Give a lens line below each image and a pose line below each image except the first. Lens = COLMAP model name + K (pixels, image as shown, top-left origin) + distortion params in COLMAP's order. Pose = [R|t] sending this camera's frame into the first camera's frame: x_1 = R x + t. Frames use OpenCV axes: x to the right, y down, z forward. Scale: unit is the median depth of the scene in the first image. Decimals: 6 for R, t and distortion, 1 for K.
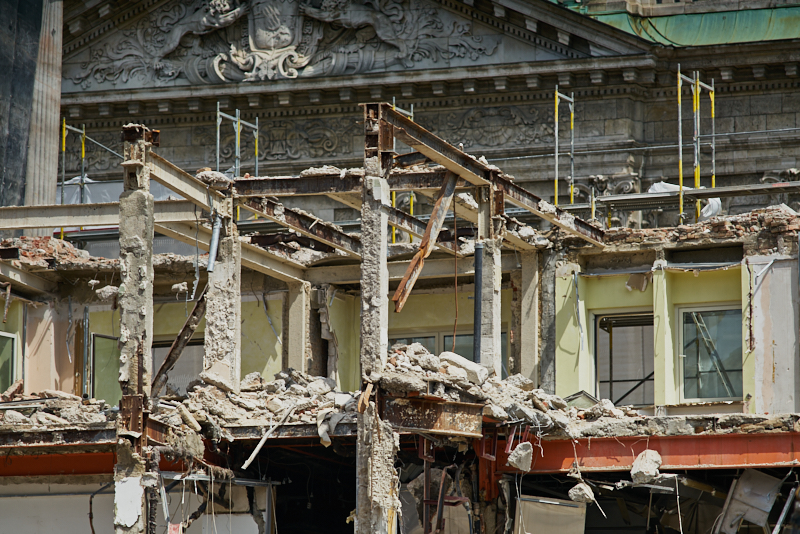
lens RADIAL K [[4318.9, 0, 393.3], [0, 4318.9, 267.9], [0, 0, 1]] dist [0.915041, -1.476676]
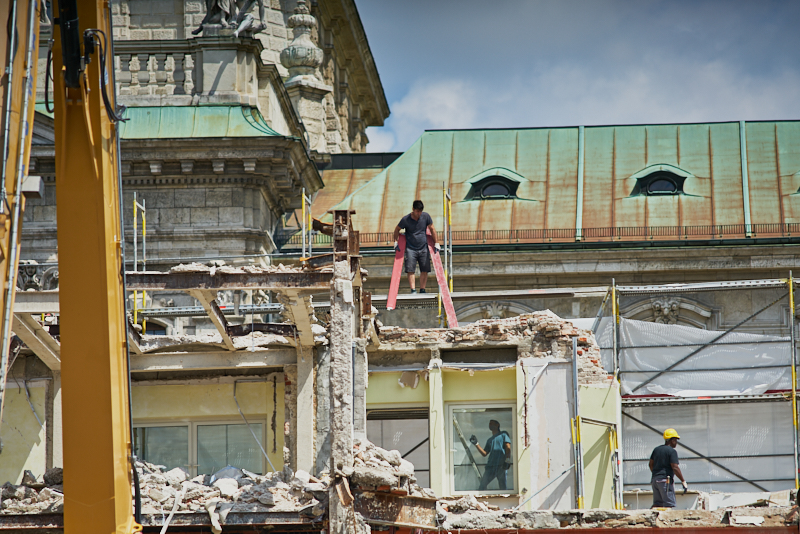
lens RADIAL K [[4318.9, 0, 393.3], [0, 4318.9, 267.9], [0, 0, 1]] dist [0.915041, -1.476676]
pose [[0.959518, 0.032405, 0.279776, -0.260793], [-0.028106, 0.999417, -0.019365, -0.003619], [-0.280240, 0.010717, 0.959870, -0.011151]]
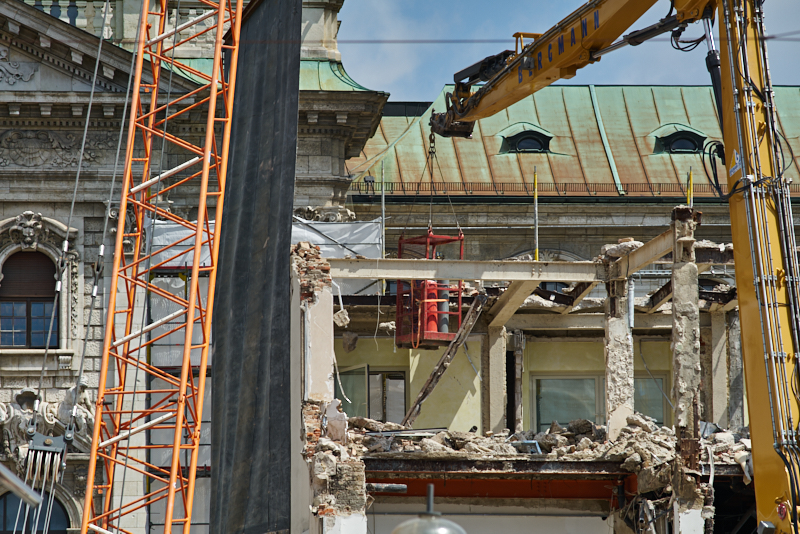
lens RADIAL K [[4318.9, 0, 393.3], [0, 4318.9, 267.9], [0, 0, 1]] dist [0.915041, -1.476676]
pose [[0.907179, 0.049523, 0.417820, -0.579462], [-0.053301, 0.998575, -0.002631, -0.008623], [-0.417355, -0.019884, 0.908526, -0.025574]]
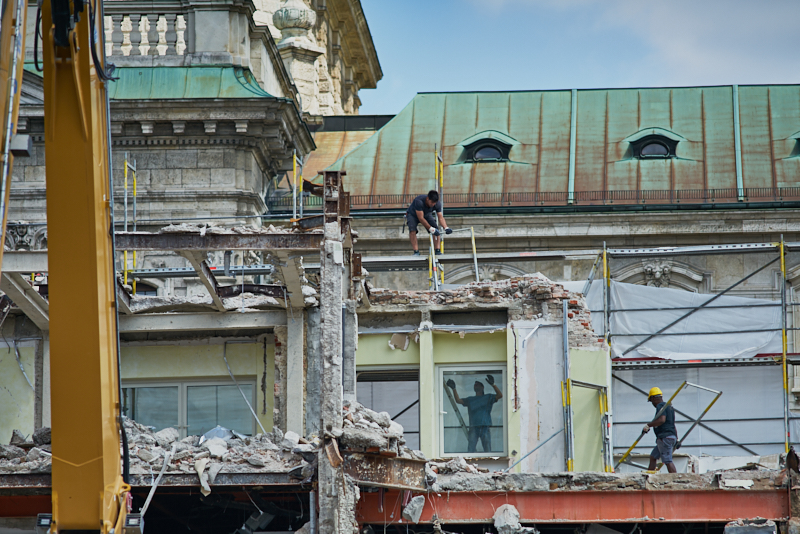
lens RADIAL K [[4318.9, 0, 393.3], [0, 4318.9, 267.9], [0, 0, 1]] dist [0.915041, -1.476676]
pose [[0.958882, 0.035122, 0.281623, -0.259695], [-0.033373, 0.999382, -0.011004, -0.003177], [-0.281835, 0.001153, 0.959462, -0.009477]]
